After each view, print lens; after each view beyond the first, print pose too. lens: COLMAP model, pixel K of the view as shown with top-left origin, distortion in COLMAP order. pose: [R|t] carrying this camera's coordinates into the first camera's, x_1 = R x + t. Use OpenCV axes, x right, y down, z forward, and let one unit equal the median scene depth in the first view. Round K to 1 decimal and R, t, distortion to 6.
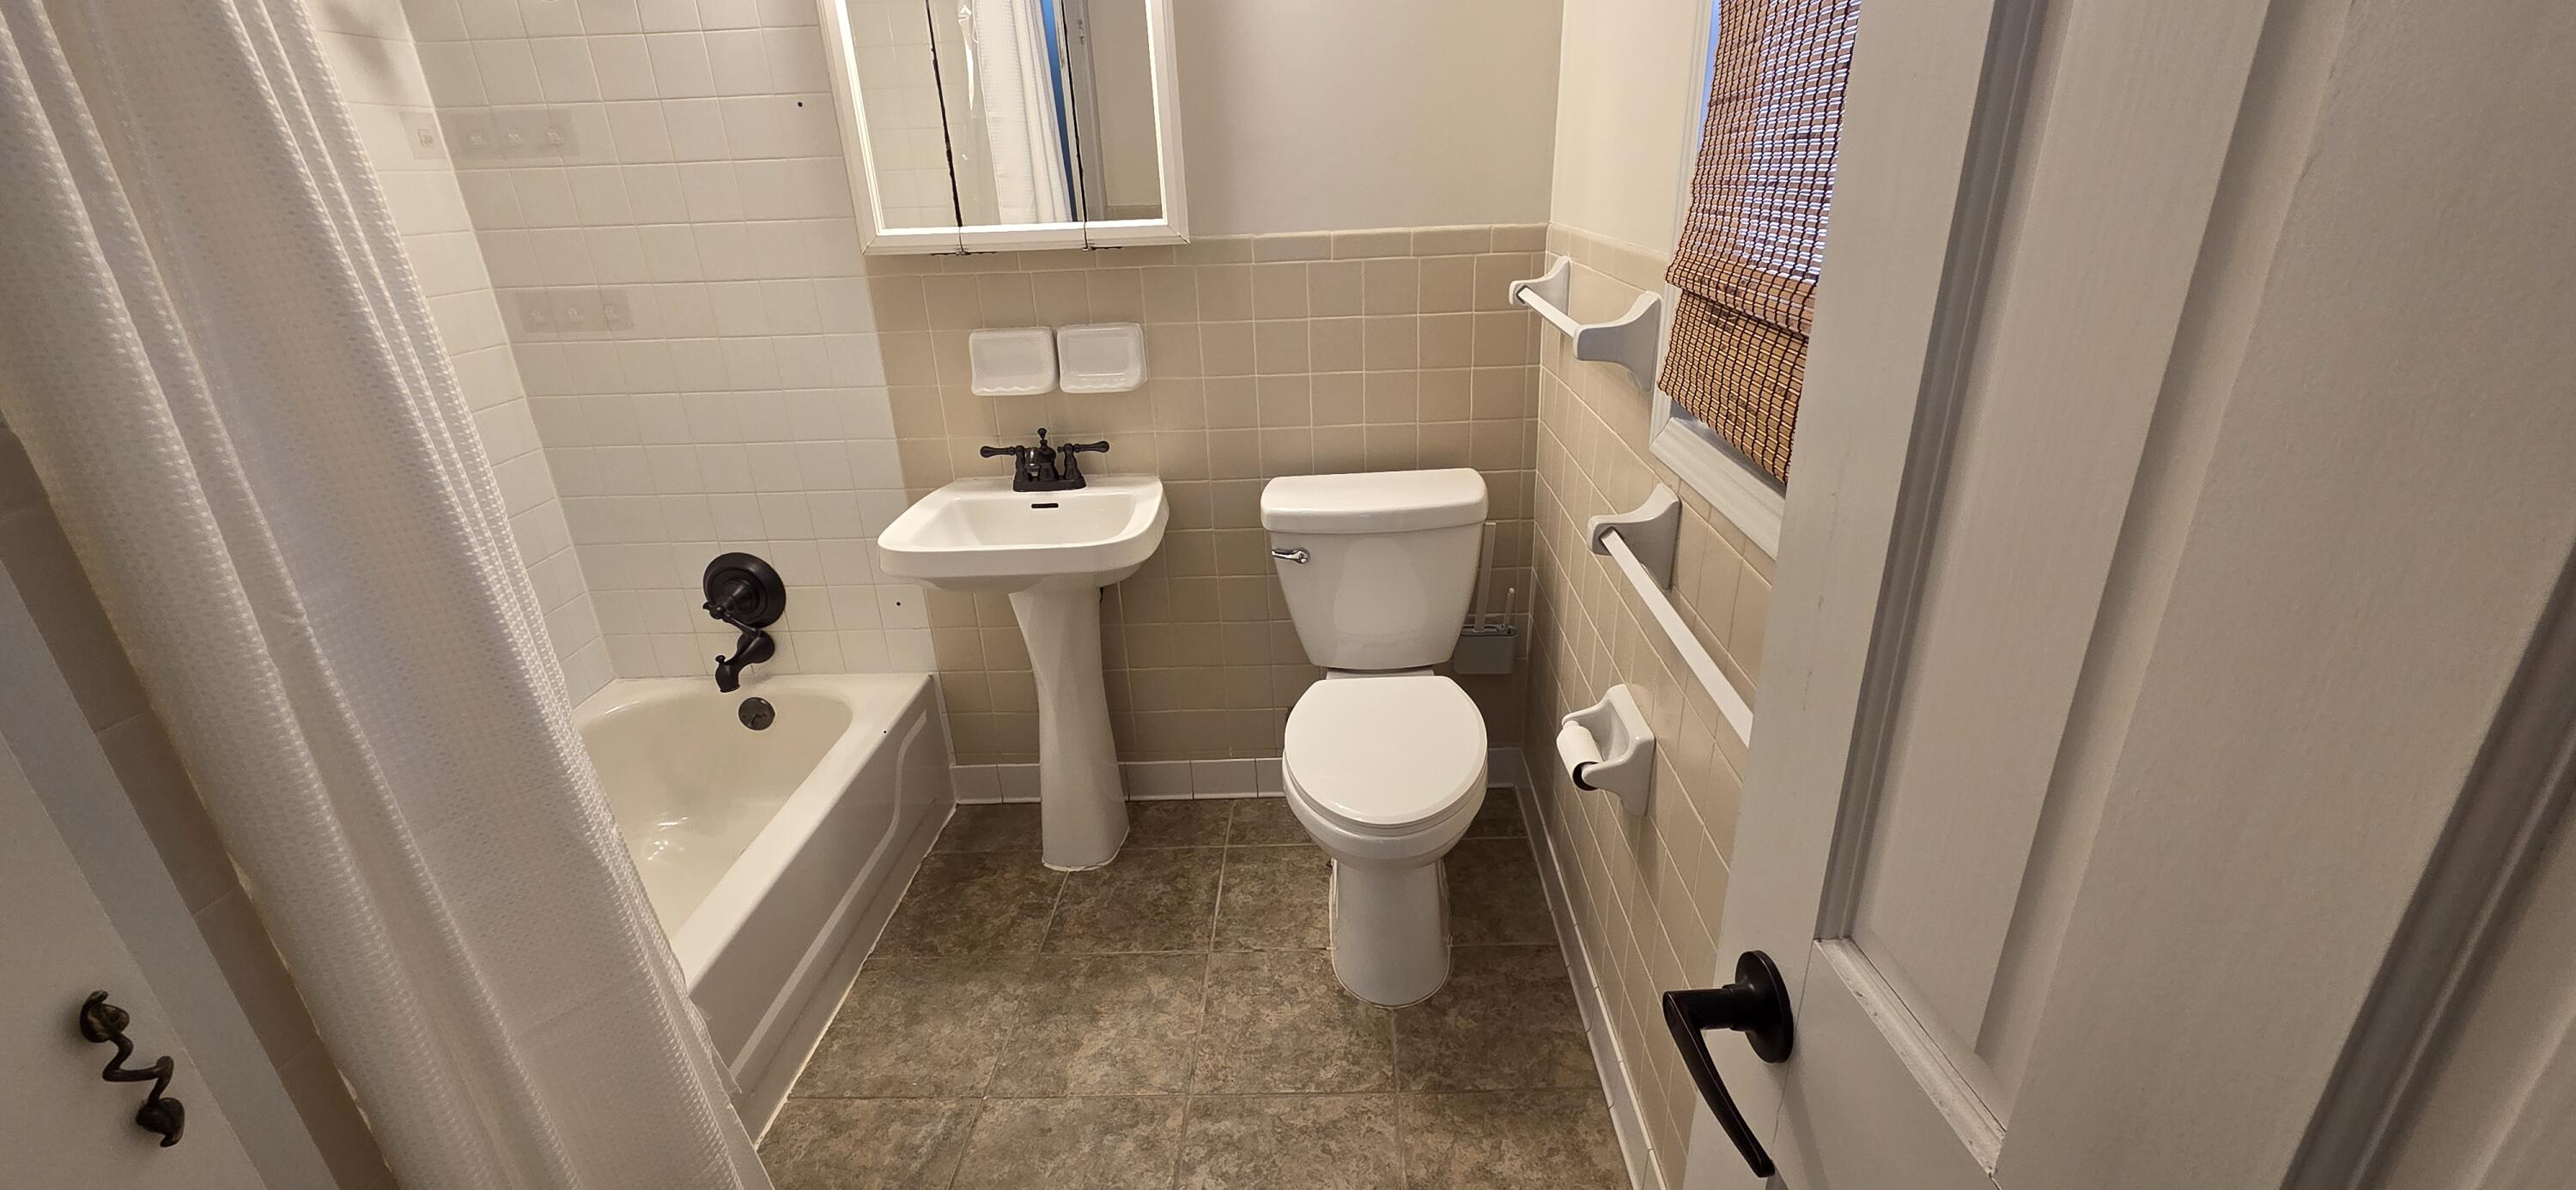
lens RADIAL K [[1047.8, 0, 1289.5], [0, 1047.8, 601.0], [0, 0, 1]] dist [0.000517, 0.000016]
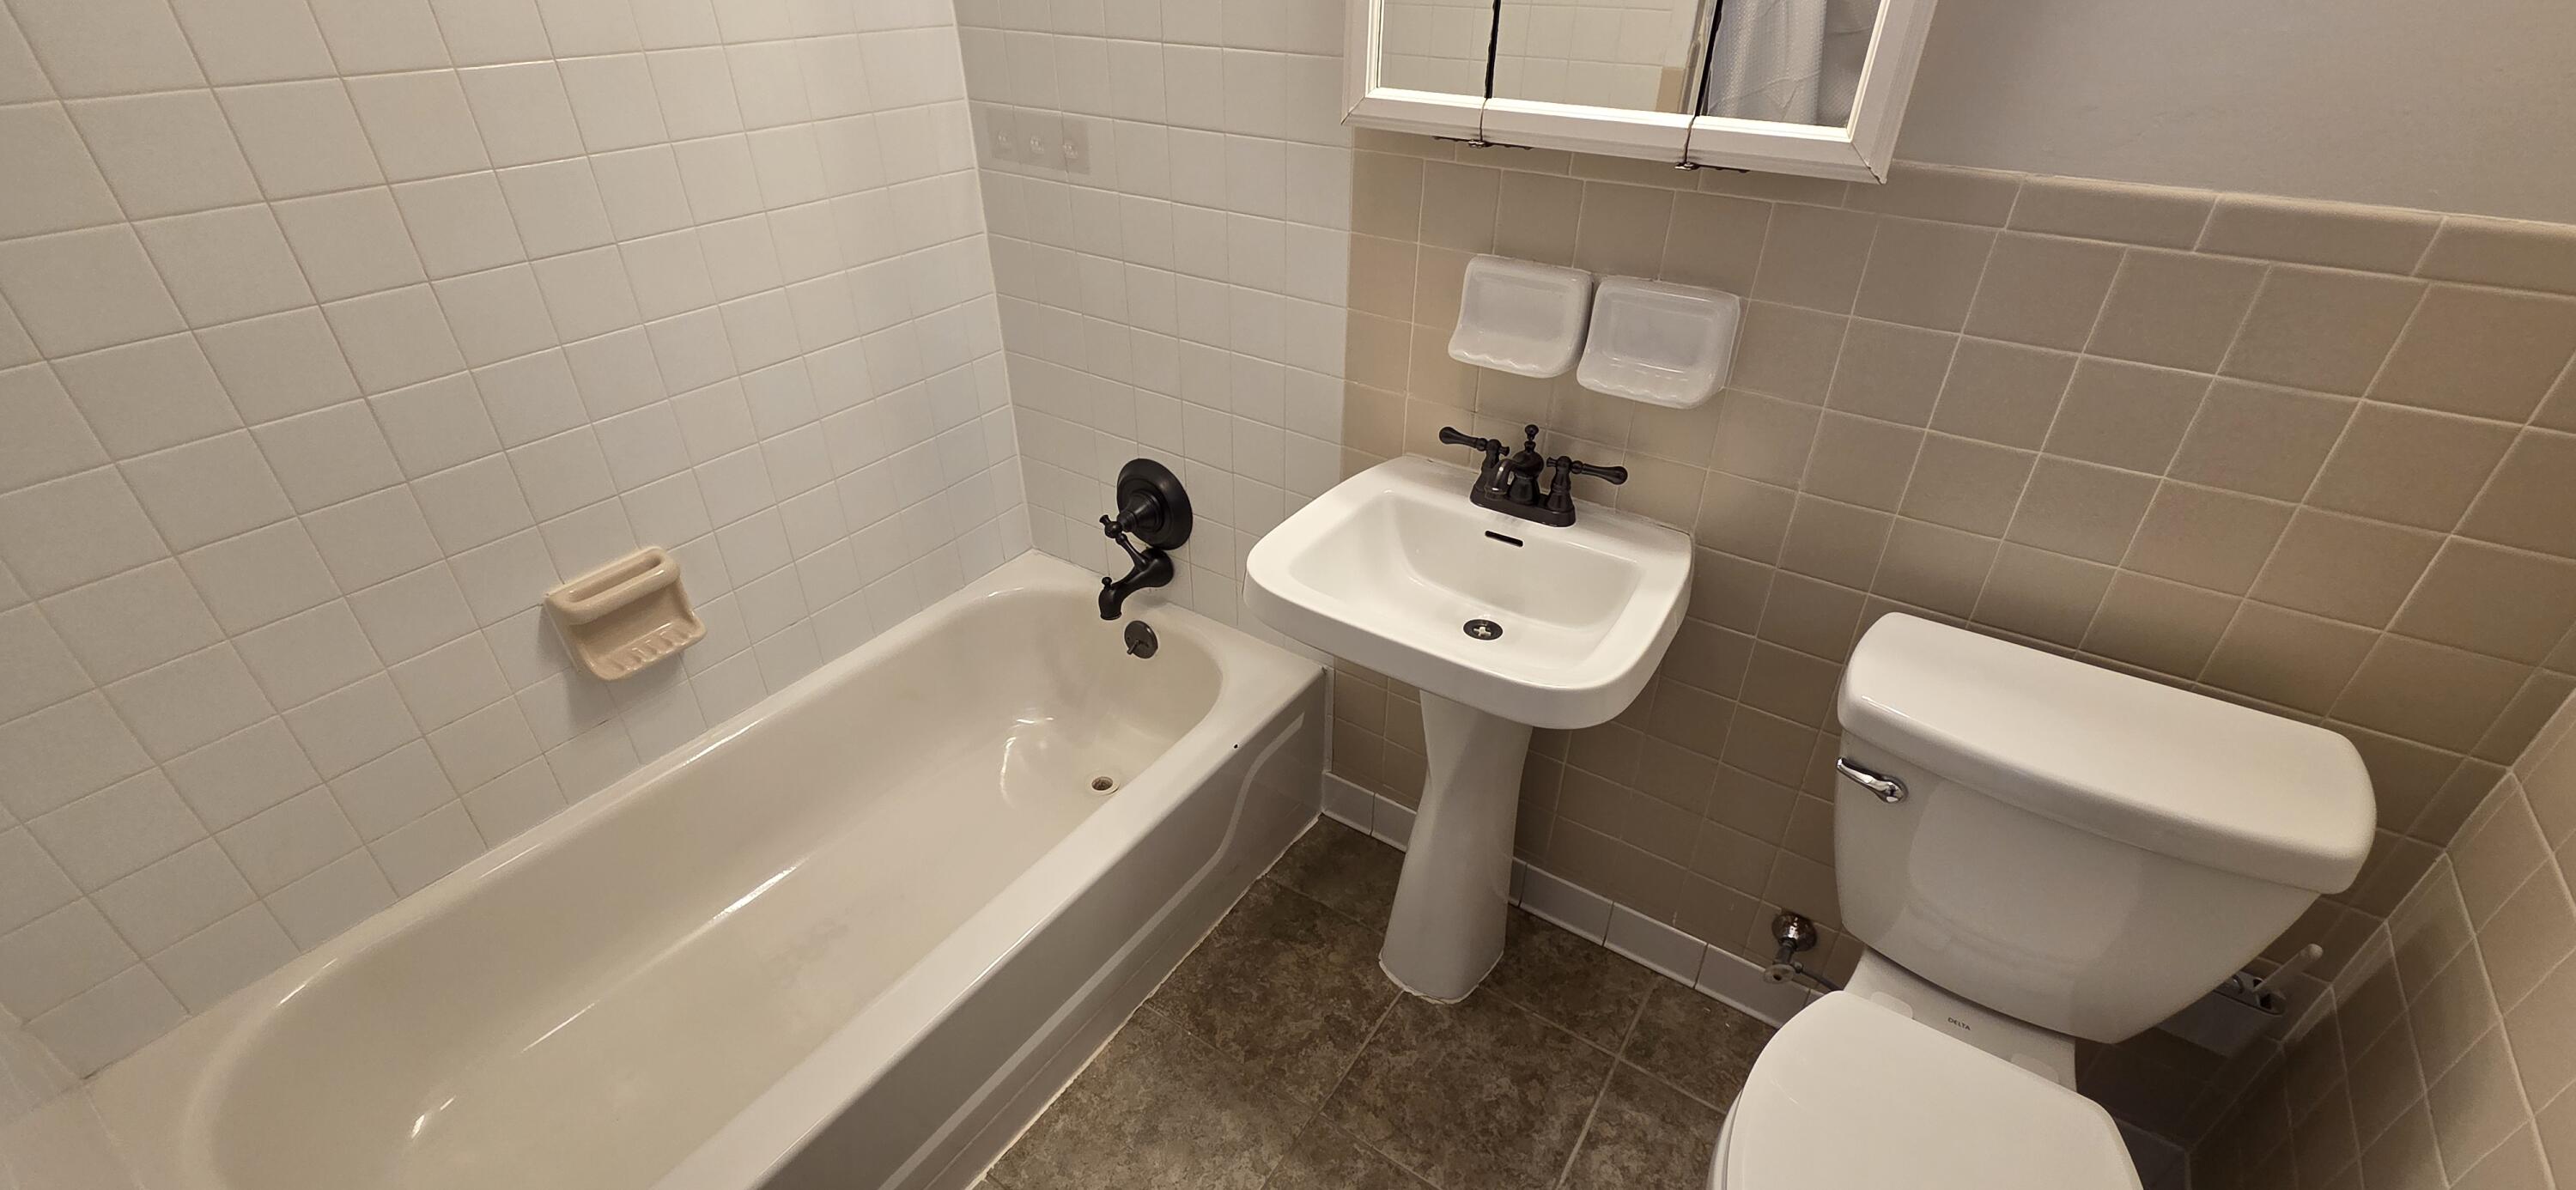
lens RADIAL K [[1047.8, 0, 1289.5], [0, 1047.8, 601.0], [0, 0, 1]] dist [0.000517, 0.000016]
pose [[0.843181, 0.324541, -0.428624, -0.049425], [-0.239822, 0.940580, 0.240405, -0.184584], [0.481176, -0.099912, 0.870912, 0.351405]]
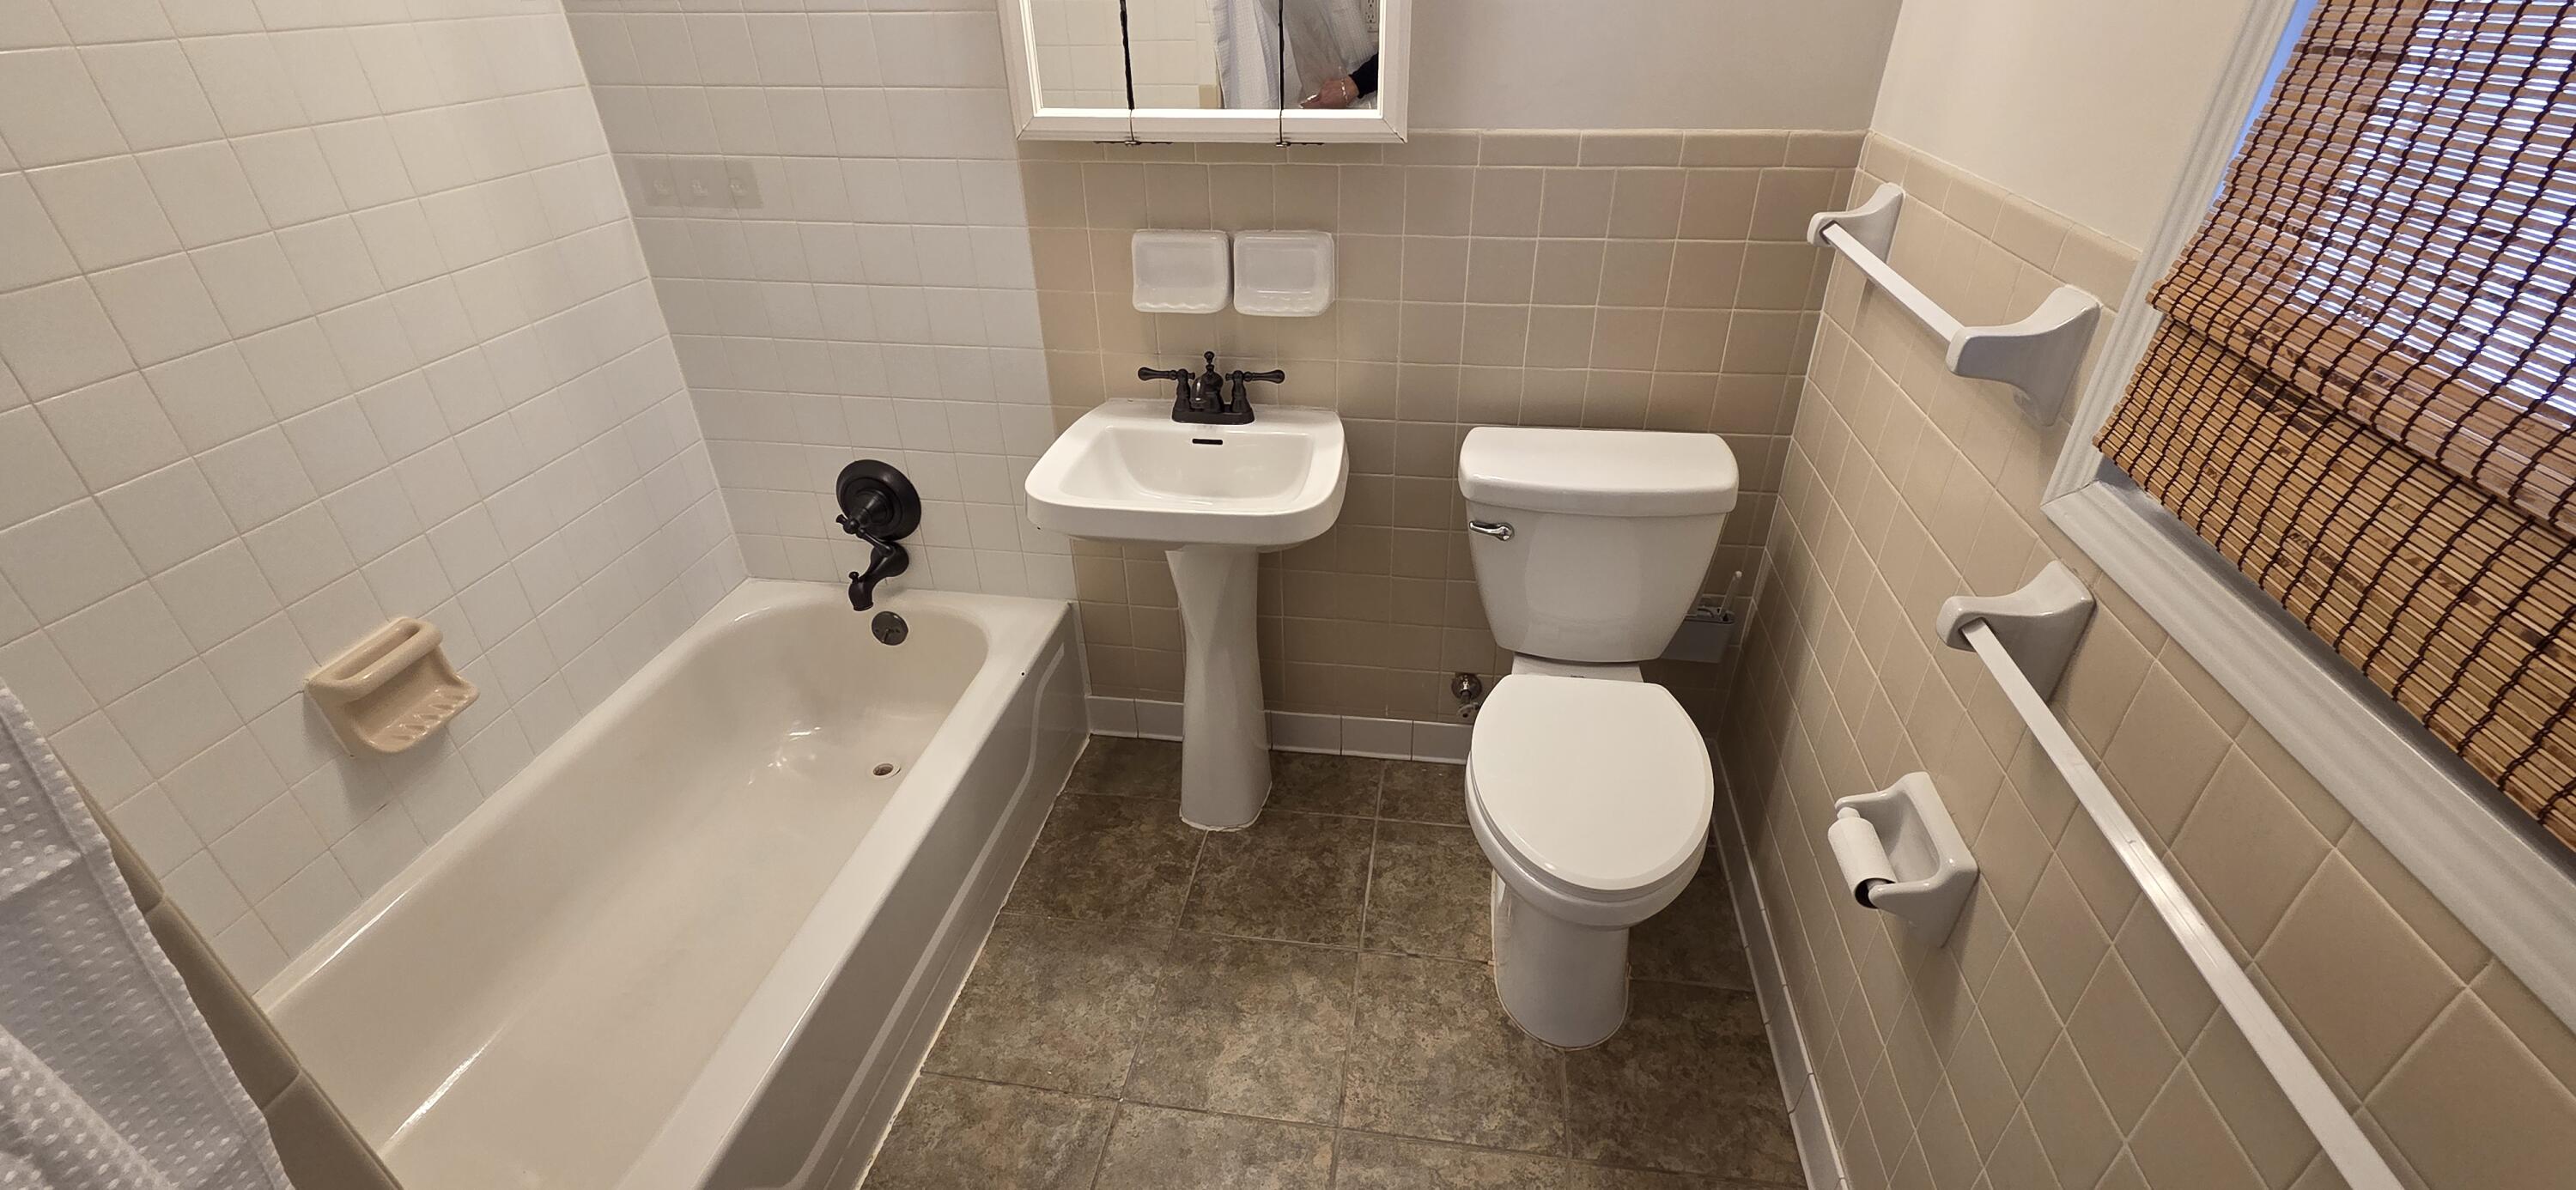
lens RADIAL K [[1047.8, 0, 1289.5], [0, 1047.8, 601.0], [0, 0, 1]] dist [0.000517, 0.000016]
pose [[0.992160, 0.083961, -0.092569, -0.074370], [-0.068640, 0.985083, 0.157796, -0.104319], [0.104437, -0.150205, 0.983123, 0.127729]]
